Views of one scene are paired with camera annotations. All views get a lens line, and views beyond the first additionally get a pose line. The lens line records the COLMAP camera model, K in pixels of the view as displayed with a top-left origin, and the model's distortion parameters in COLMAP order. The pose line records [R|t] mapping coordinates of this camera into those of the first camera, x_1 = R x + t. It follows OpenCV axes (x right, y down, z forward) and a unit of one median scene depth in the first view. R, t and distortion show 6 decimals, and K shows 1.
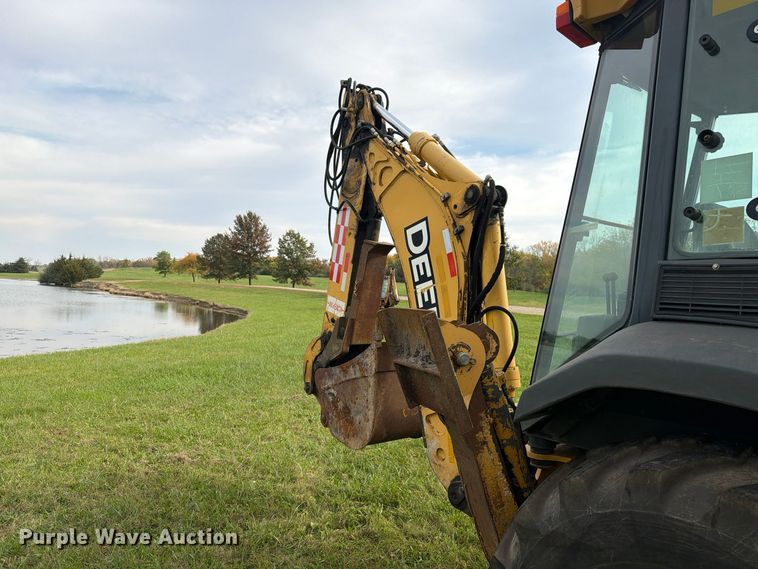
lens RADIAL K [[519.0, 0, 379.0], [0, 519.0, 284.5], [0, 0, 1]] dist [0.115987, -0.234058]
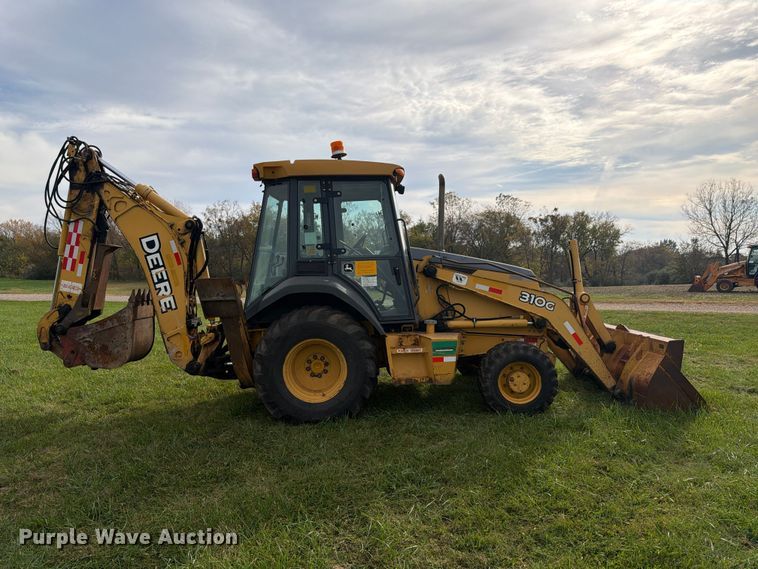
lens RADIAL K [[519.0, 0, 379.0], [0, 519.0, 284.5], [0, 0, 1]] dist [0.115987, -0.234058]
pose [[0.607883, -0.056797, 0.791993, -0.806024], [0.030366, 0.998372, 0.048291, -0.011965], [-0.793446, -0.005306, 0.608618, -0.669710]]
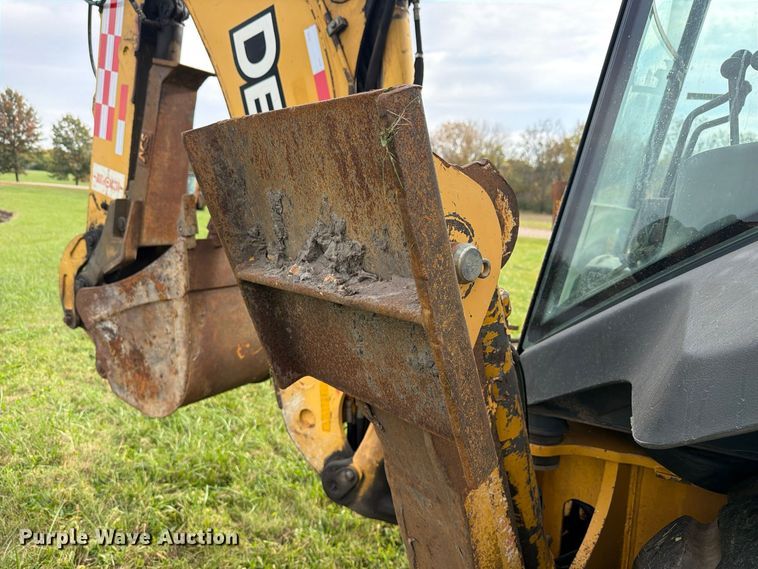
lens RADIAL K [[531.9, 0, 379.0], [0, 531.9, 284.5], [0, 0, 1]] dist [0.027468, -0.050937]
pose [[0.941696, -0.045305, 0.333401, -0.001987], [-0.015600, 0.983949, 0.177768, 0.048258], [-0.336103, -0.172604, 0.925874, 0.349602]]
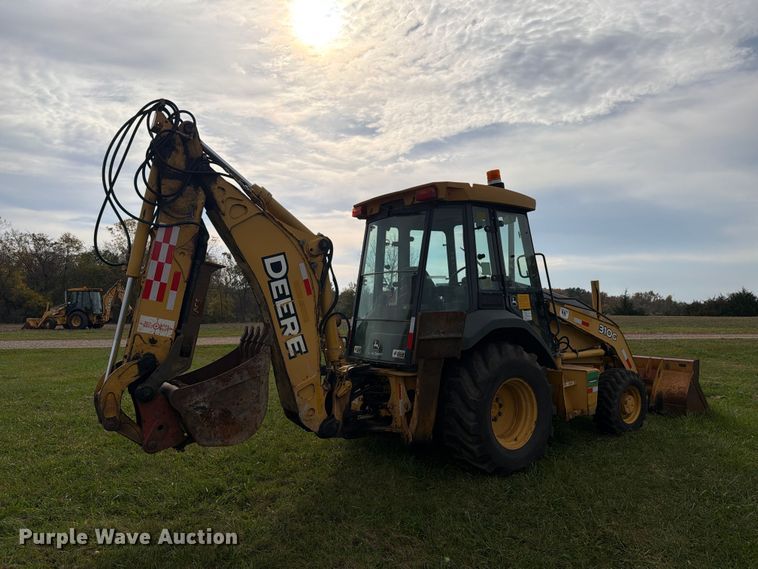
lens RADIAL K [[509.4, 0, 379.0], [0, 509.4, 284.5], [0, 0, 1]] dist [0.082667, -0.075033]
pose [[0.067709, 0.005896, 0.997688, -1.102070], [0.005121, 0.999967, -0.006257, -0.029306], [-0.997692, 0.005533, 0.067676, 0.572215]]
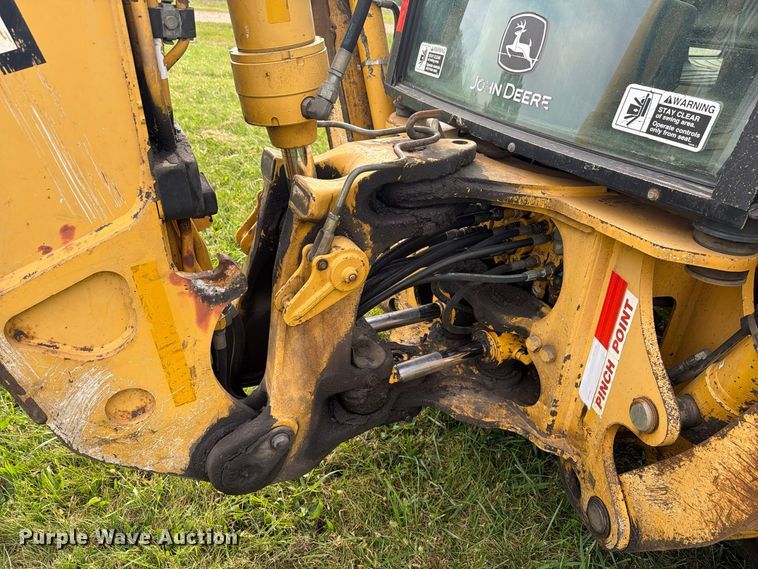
lens RADIAL K [[519.0, 0, 379.0], [0, 519.0, 284.5], [0, 0, 1]] dist [0.115987, -0.234058]
pose [[0.242058, -0.497947, 0.832741, -0.044021], [-0.047814, 0.851099, 0.522823, 0.090690], [-0.969083, -0.166371, 0.182207, 0.675590]]
